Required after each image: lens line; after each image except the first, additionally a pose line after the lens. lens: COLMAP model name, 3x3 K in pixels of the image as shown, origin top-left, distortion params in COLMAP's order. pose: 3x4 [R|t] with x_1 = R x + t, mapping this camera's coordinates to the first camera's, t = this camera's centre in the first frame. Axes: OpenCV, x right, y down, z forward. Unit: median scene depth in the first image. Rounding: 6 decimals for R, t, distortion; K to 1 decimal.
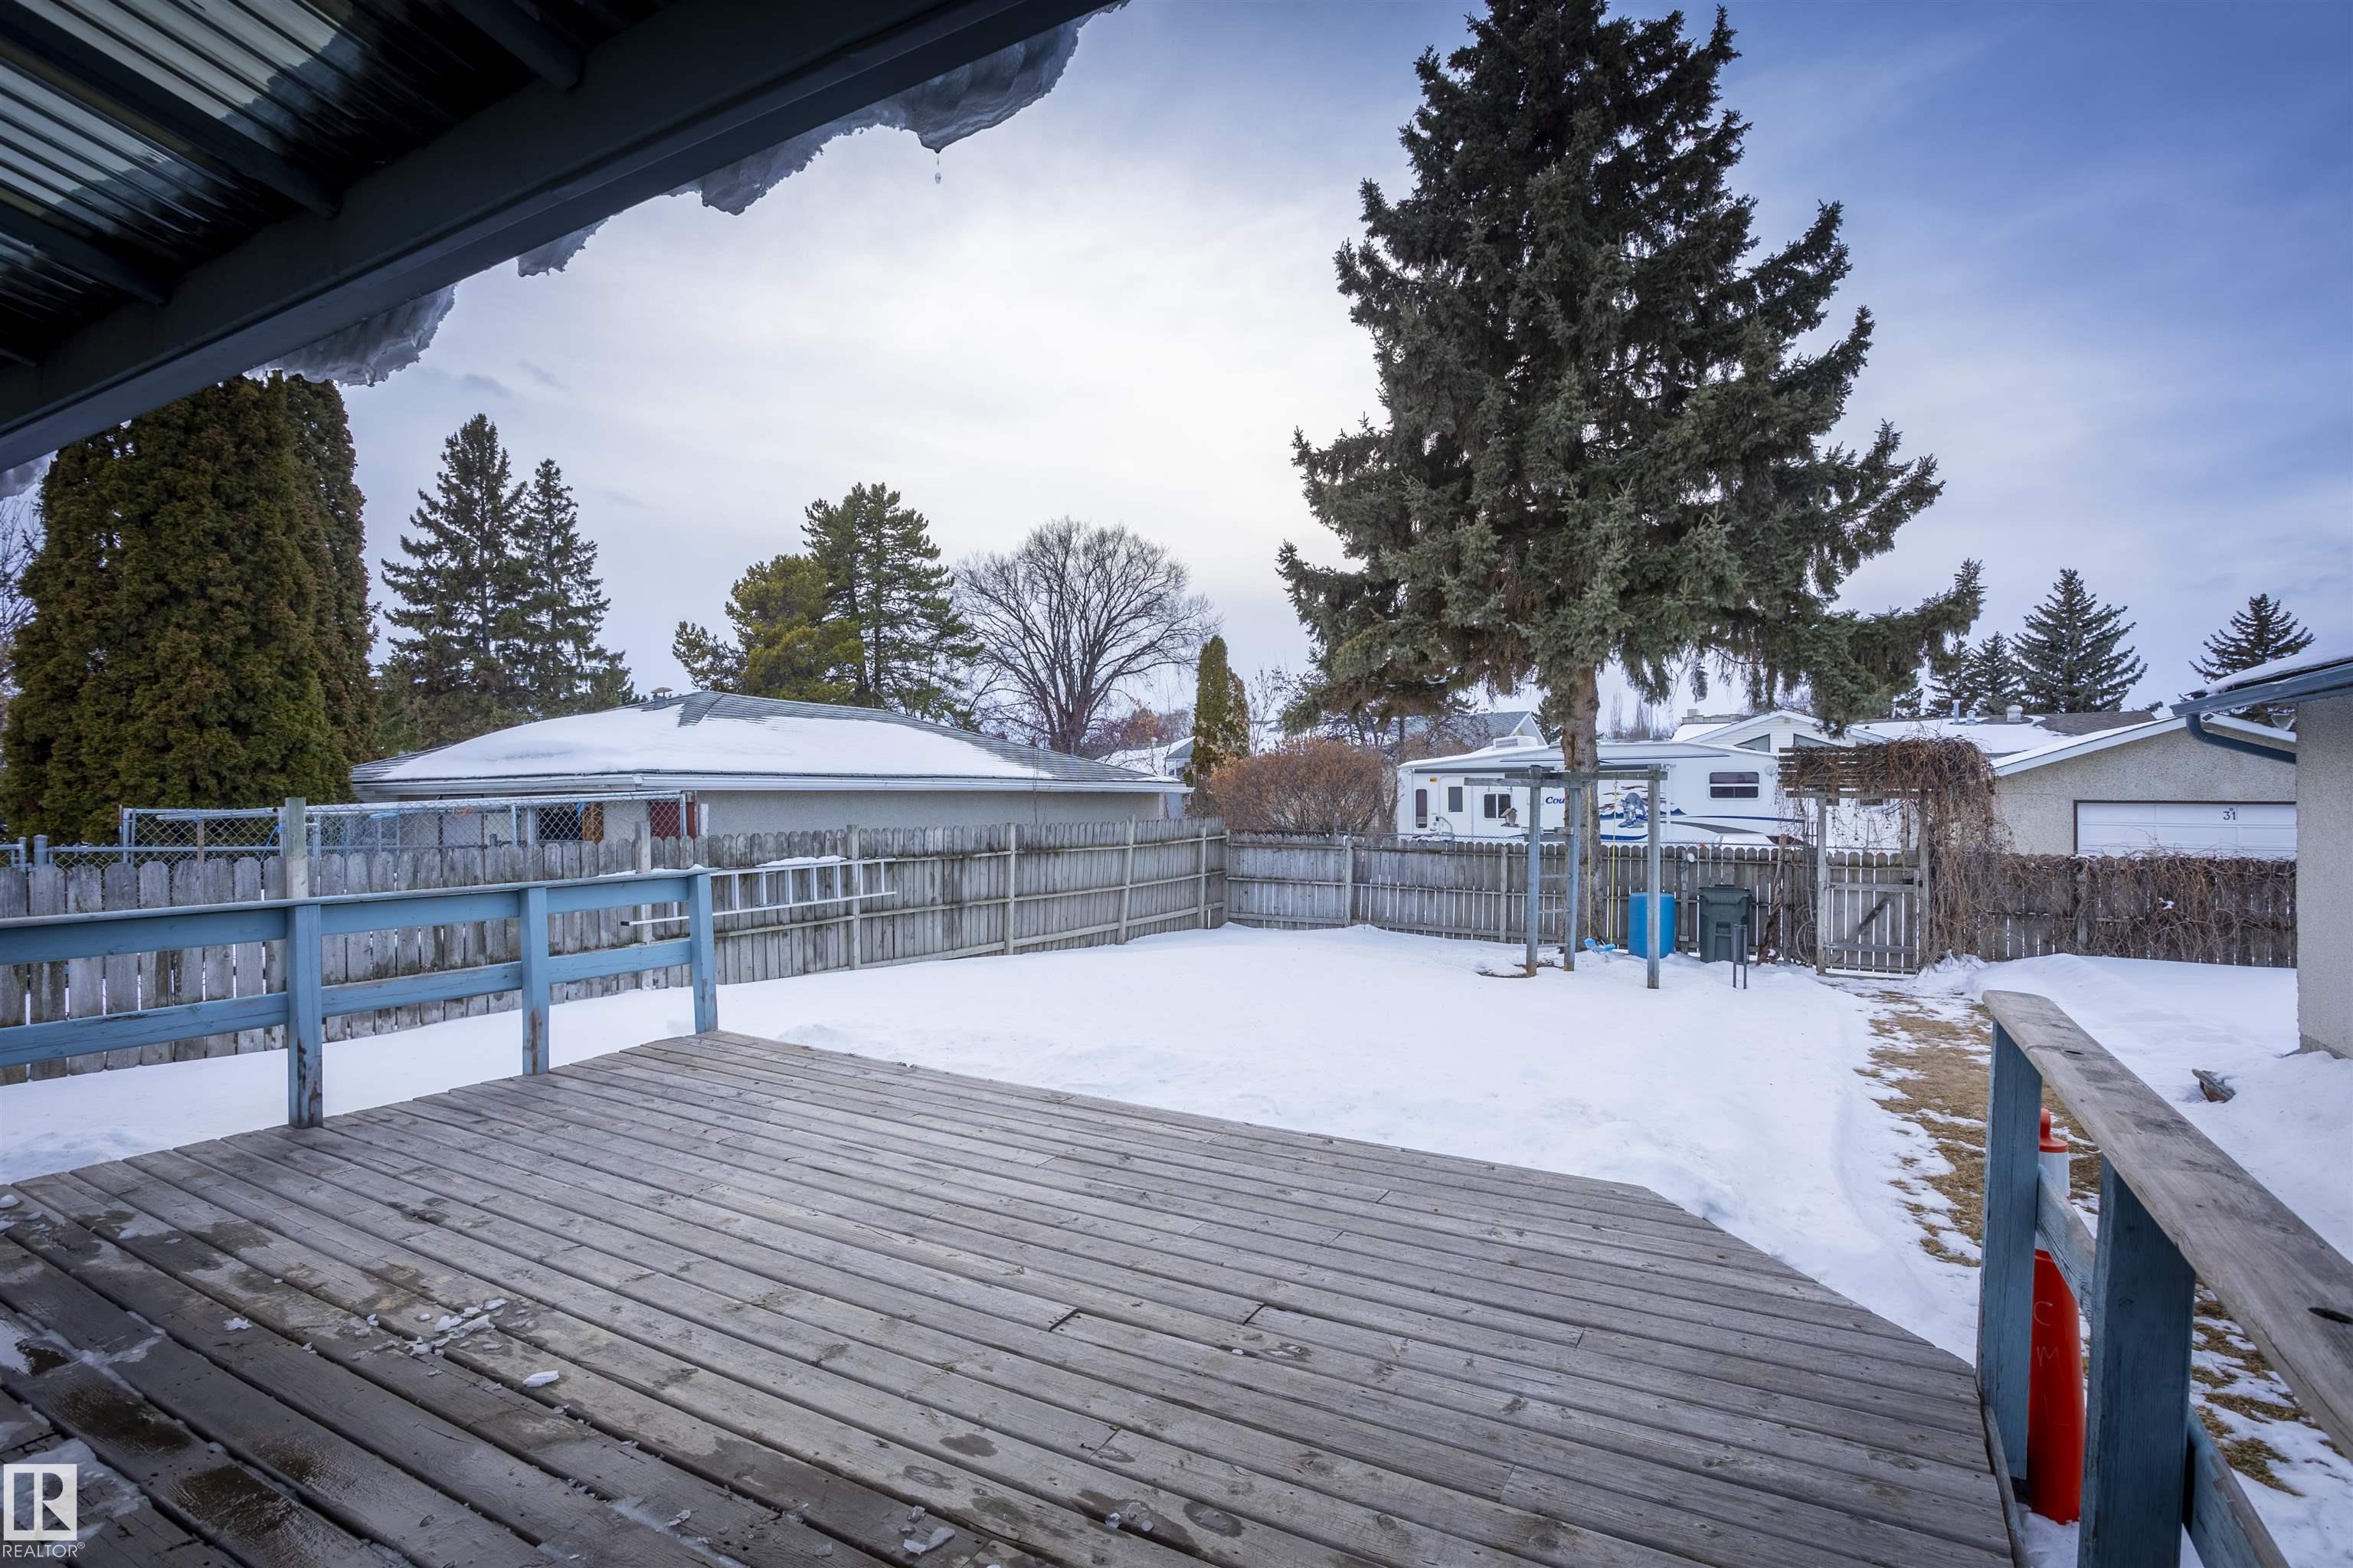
lens RADIAL K [[1146.8, 0, 1184.9], [0, 1146.8, 792.6], [0, 0, 1]] dist [-0.058069, 0.045078]
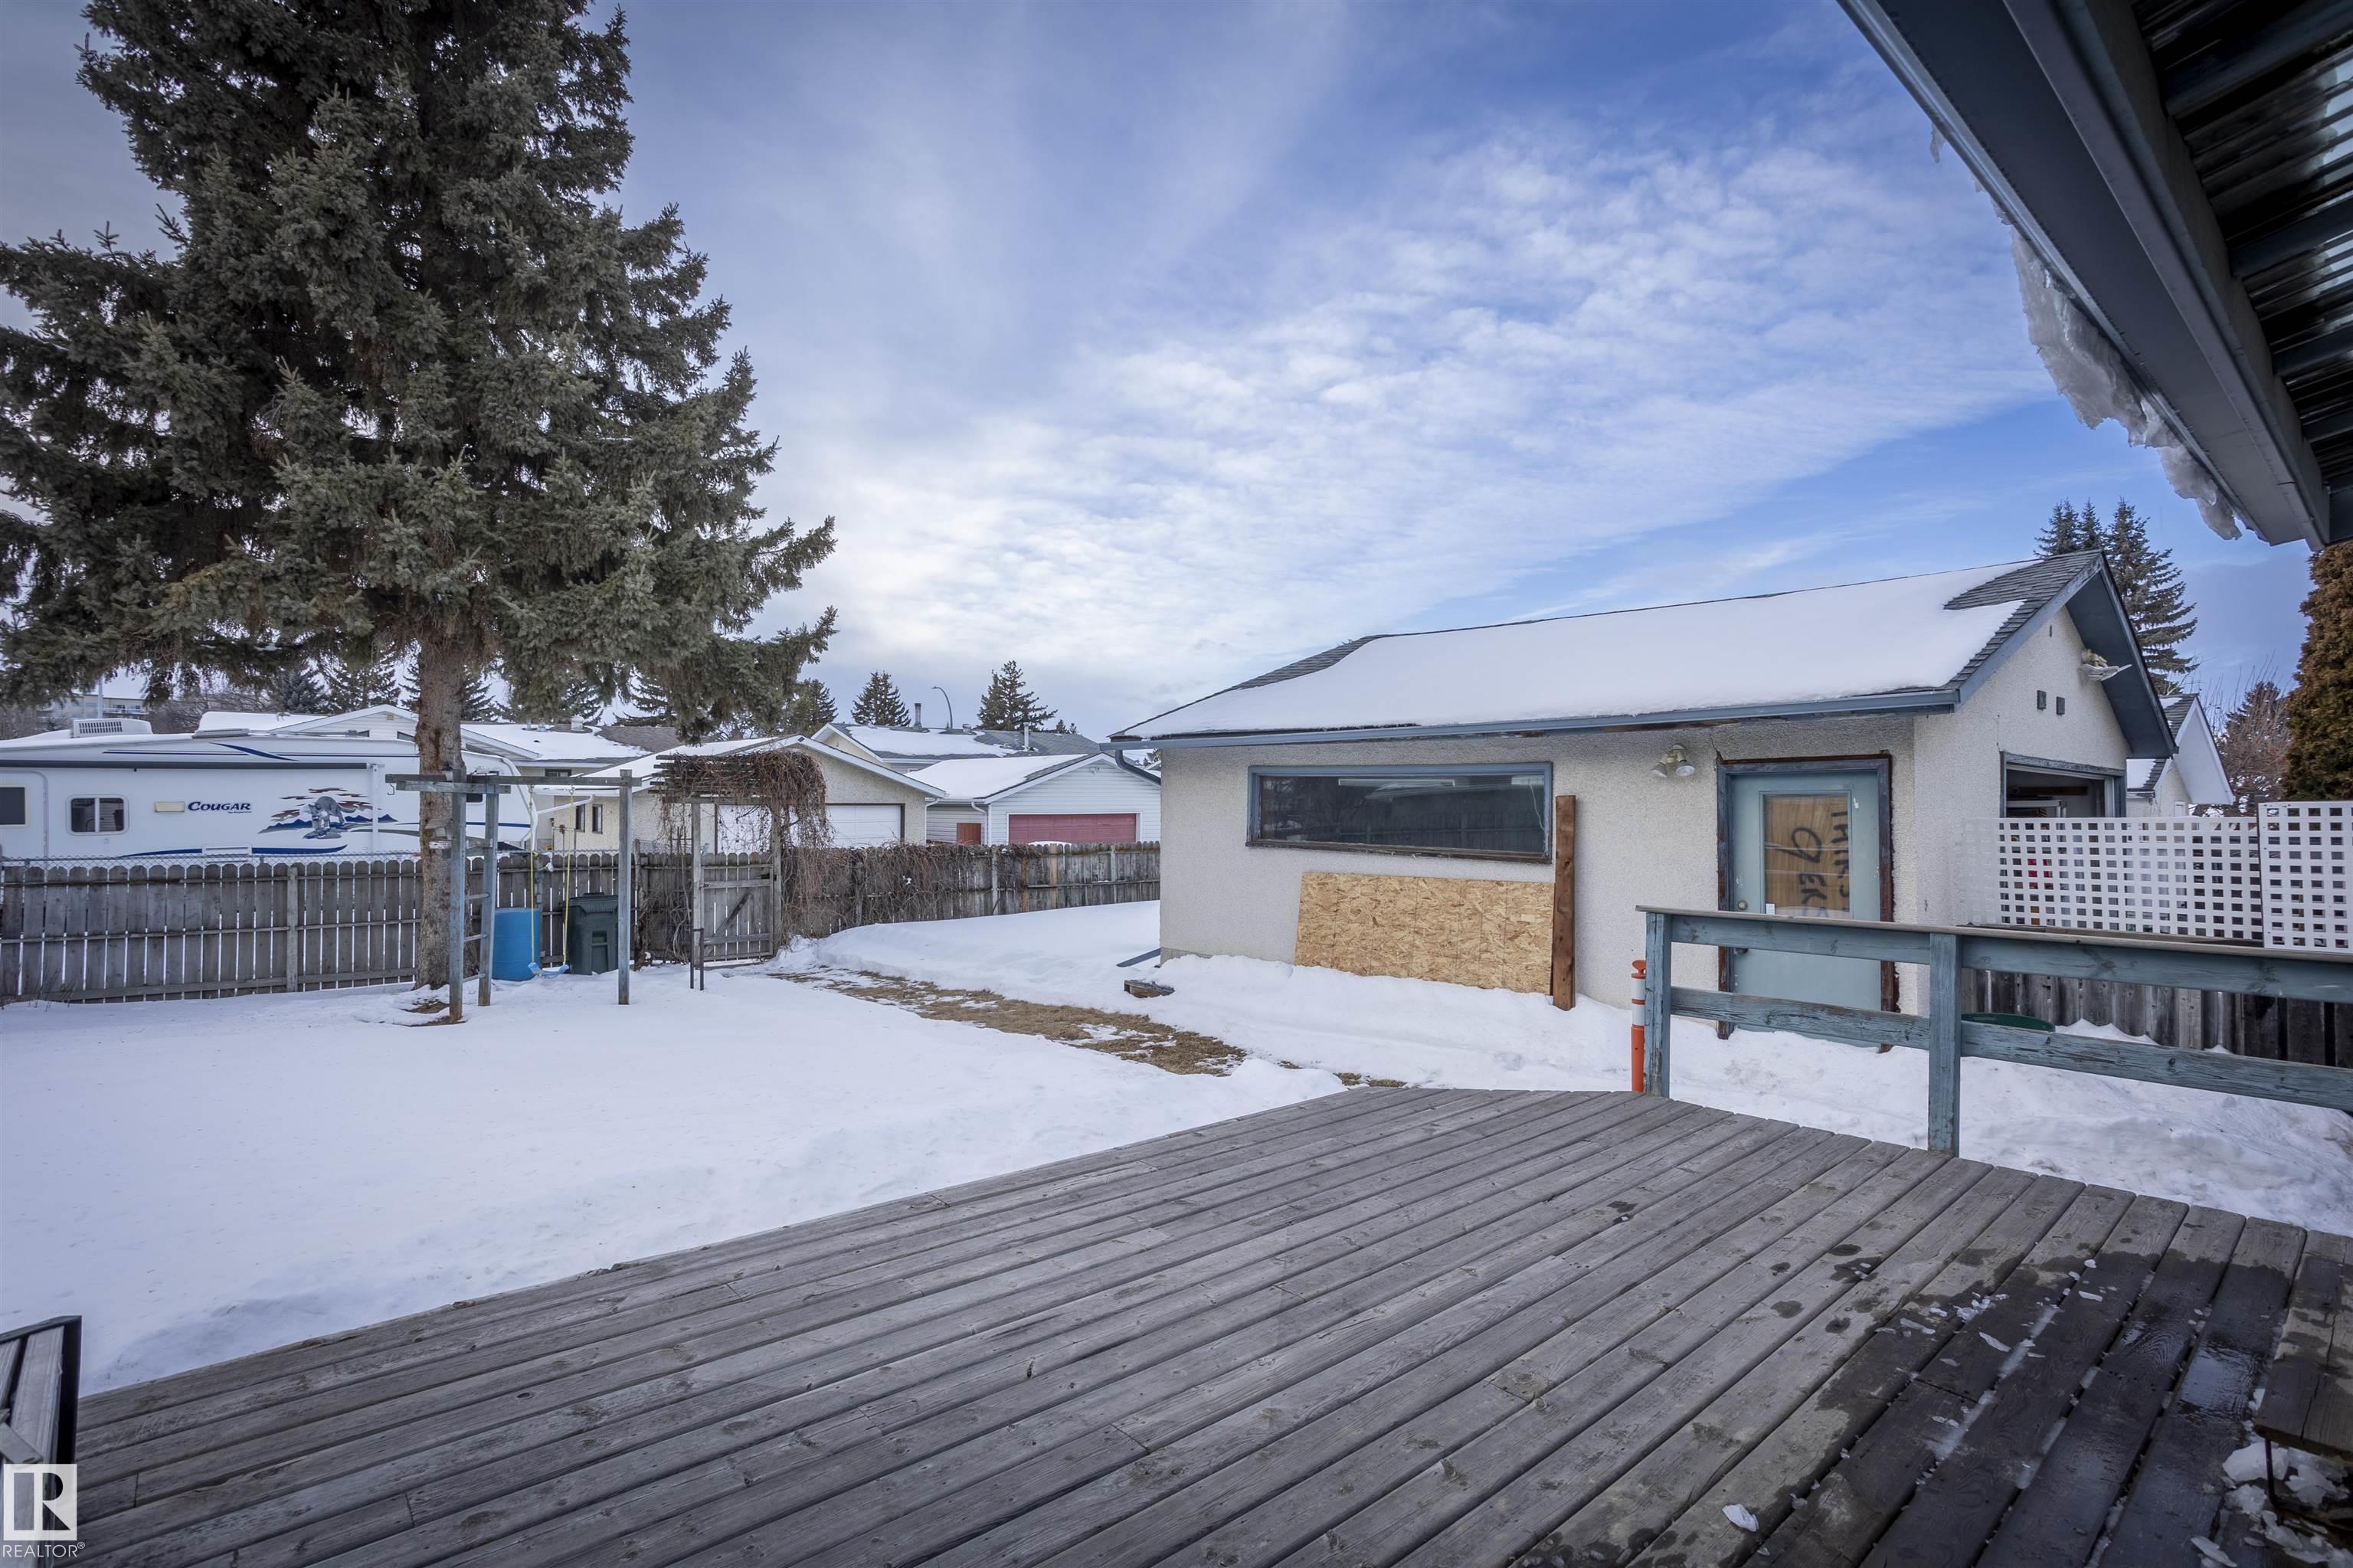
lens RADIAL K [[1146.8, 0, 1184.9], [0, 1146.8, 792.6], [0, 0, 1]] dist [-0.058069, 0.045078]
pose [[0.318477, 0.003894, 0.947923, -0.905008], [-0.003340, 0.999990, -0.002985, -0.010927], [-0.947925, -0.002215, 0.318487, 0.678817]]
